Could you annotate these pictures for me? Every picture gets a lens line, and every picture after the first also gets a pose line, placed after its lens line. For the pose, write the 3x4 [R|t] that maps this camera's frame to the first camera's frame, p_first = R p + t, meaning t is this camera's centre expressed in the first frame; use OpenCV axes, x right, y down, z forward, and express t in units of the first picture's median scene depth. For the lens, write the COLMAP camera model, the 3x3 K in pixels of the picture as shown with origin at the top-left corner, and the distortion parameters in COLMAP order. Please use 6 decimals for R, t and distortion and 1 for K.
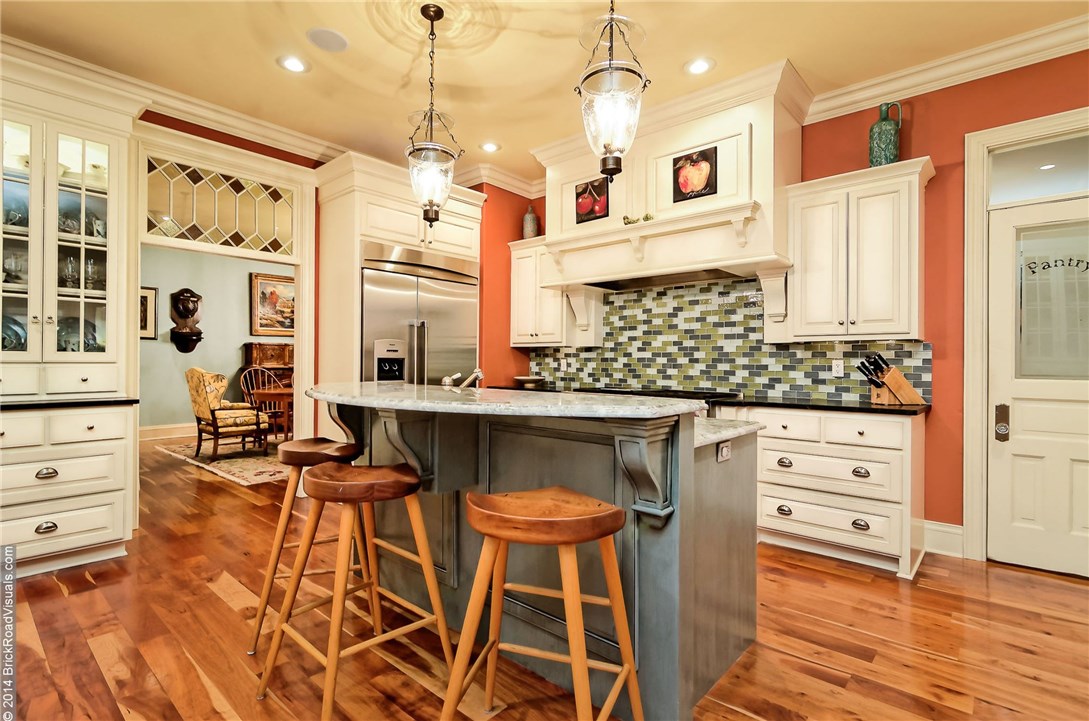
lens RADIAL K [[523.3, 0, 542.5], [0, 523.3, 360.5], [0, 0, 1]] dist [0.017726, -0.002144]
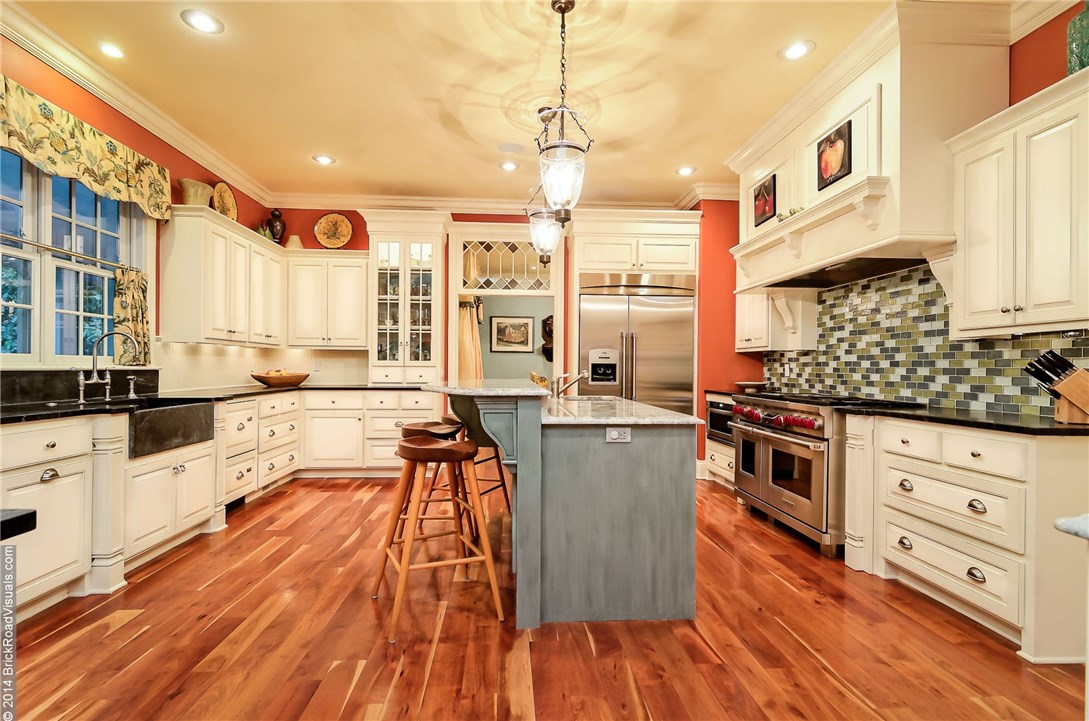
lens RADIAL K [[523.3, 0, 544.5], [0, 523.3, 365.7], [0, 0, 1]] dist [0.017726, -0.002144]
pose [[0.719791, -0.004592, -0.694176, 0.464367], [-0.001090, 0.999969, -0.007746, 0.009892], [0.694190, 0.006332, 0.719764, 0.007736]]
